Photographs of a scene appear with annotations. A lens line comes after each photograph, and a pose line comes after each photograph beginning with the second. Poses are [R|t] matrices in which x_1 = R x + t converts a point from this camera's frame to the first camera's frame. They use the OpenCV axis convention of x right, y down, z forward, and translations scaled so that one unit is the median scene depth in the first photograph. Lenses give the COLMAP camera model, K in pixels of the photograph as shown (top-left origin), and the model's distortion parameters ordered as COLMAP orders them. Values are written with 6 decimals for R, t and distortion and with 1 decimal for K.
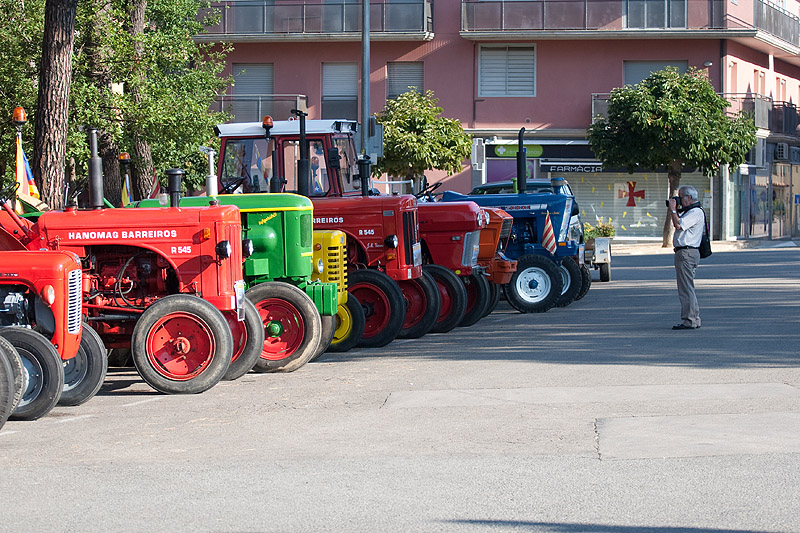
lens RADIAL K [[2609.0, 0, 400.0], [0, 2609.0, 266.5], [0, 0, 1]] dist [-0.298635, 0.004706]
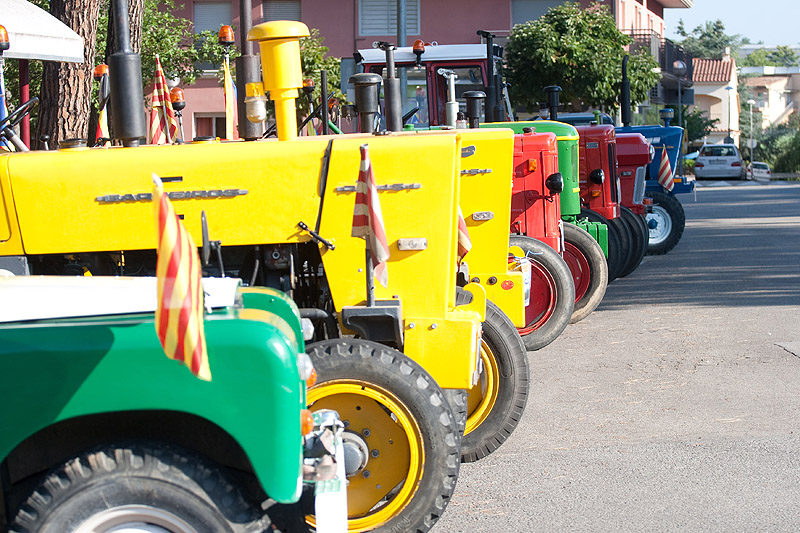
lens RADIAL K [[2609.0, 0, 400.0], [0, 2609.0, 266.5], [0, 0, 1]] dist [-0.298635, 0.004706]
pose [[0.994264, -0.015937, 0.105760, -0.153835], [0.013857, 0.999697, 0.020367, 0.002035], [-0.106053, -0.018785, 0.994183, 0.105786]]
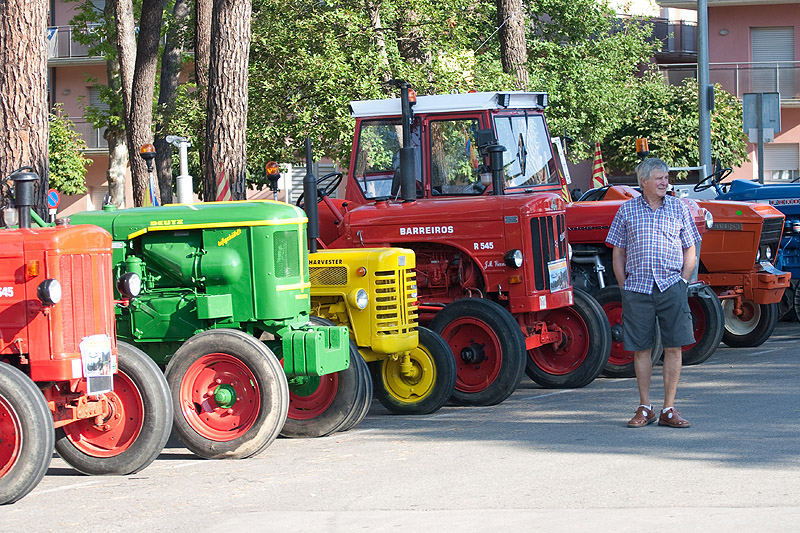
lens RADIAL K [[2609.0, 0, 400.0], [0, 2609.0, 266.5], [0, 0, 1]] dist [-0.298635, 0.004706]
pose [[0.965020, -0.008424, -0.262041, 0.144227], [0.011318, 0.999890, 0.009536, -0.013569], [0.261932, -0.012169, 0.965010, 0.271209]]
